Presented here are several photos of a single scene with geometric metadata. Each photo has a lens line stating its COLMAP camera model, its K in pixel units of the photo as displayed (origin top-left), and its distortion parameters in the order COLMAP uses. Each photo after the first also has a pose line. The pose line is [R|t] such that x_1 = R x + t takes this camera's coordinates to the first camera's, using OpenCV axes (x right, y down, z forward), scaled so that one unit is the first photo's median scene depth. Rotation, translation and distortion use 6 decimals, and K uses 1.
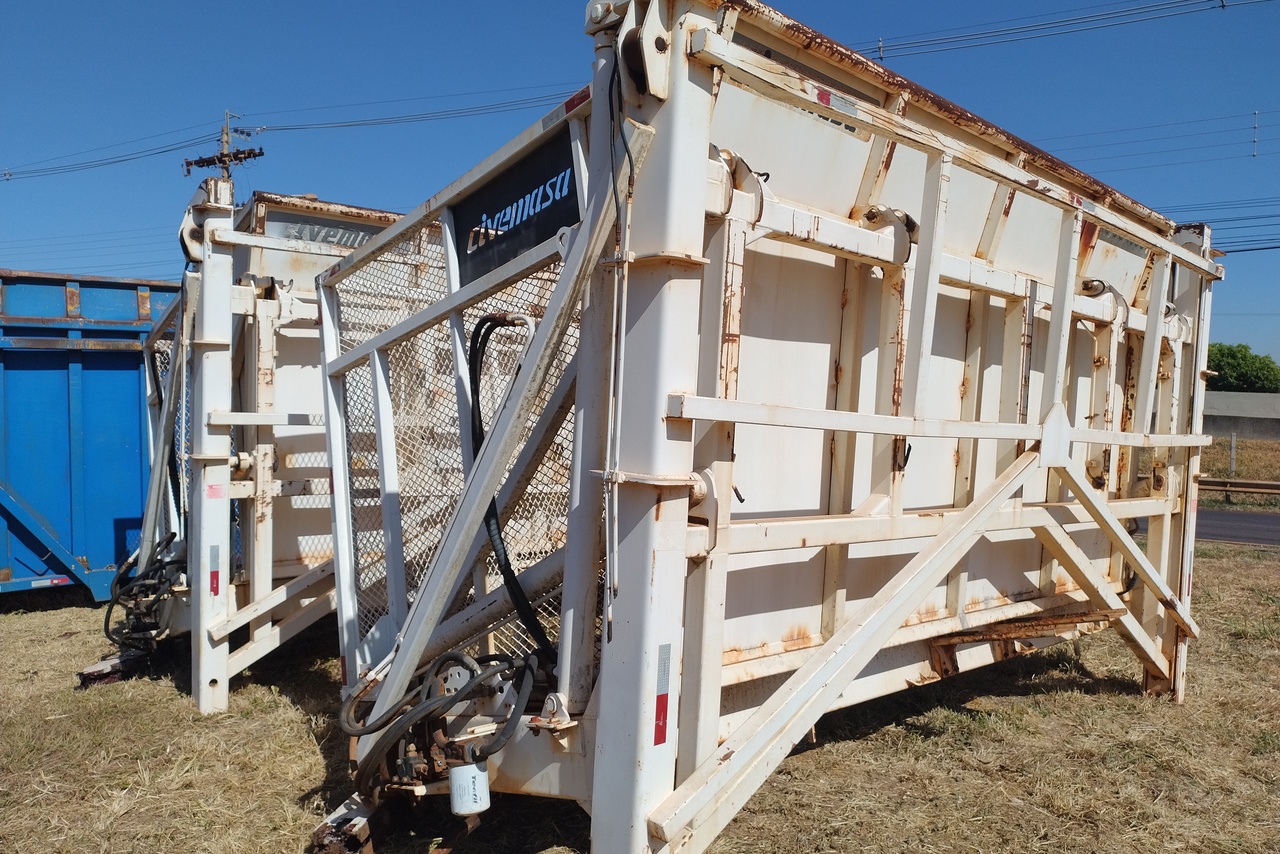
lens RADIAL K [[939.7, 0, 640.0], [0, 939.7, 427.0], [0, 0, 1]] dist [0.181978, -0.234001]
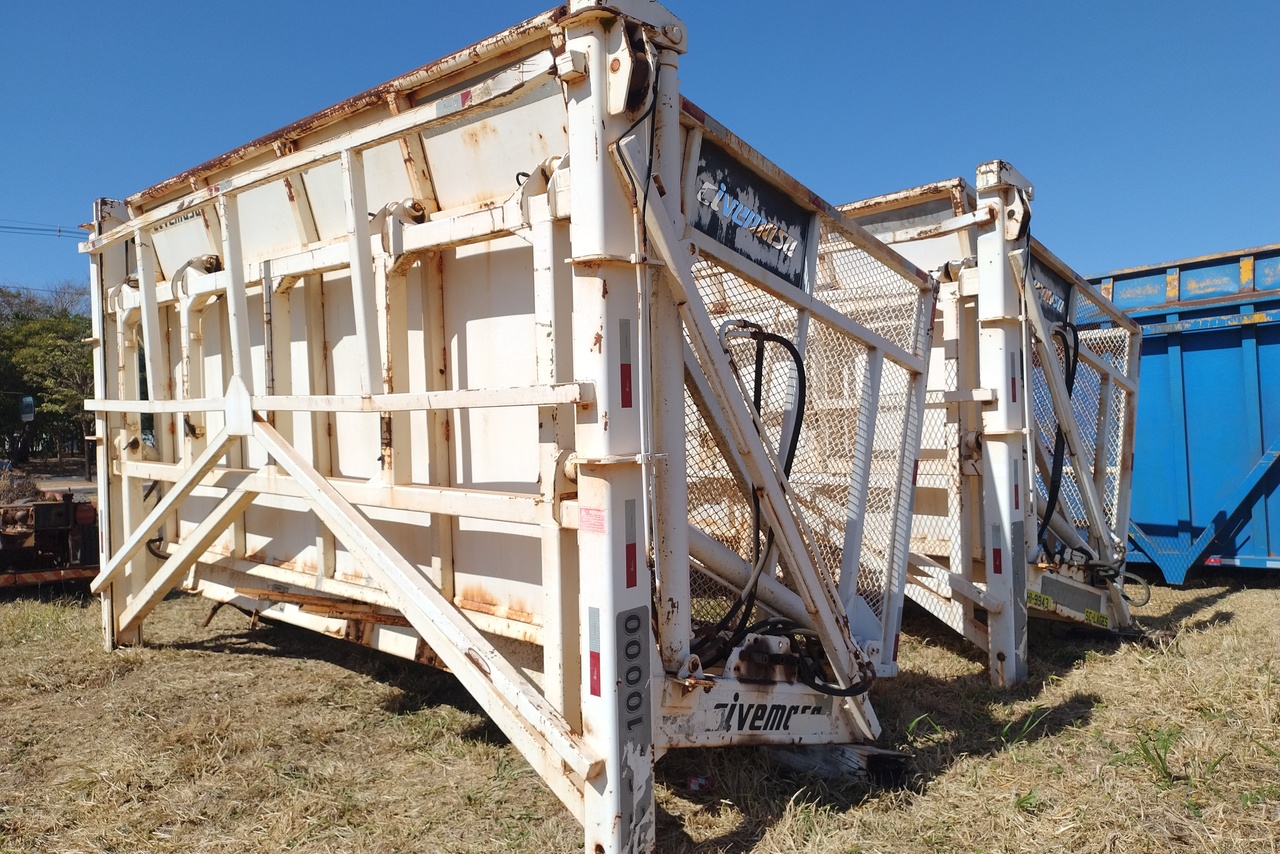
lens RADIAL K [[939.7, 0, 640.0], [0, 939.7, 427.0], [0, 0, 1]] dist [0.181978, -0.234001]
pose [[0.050499, -0.023029, -0.998459, 1.271899], [0.043872, 0.998820, -0.020819, 0.056830], [0.997760, -0.042754, 0.051450, 1.157831]]
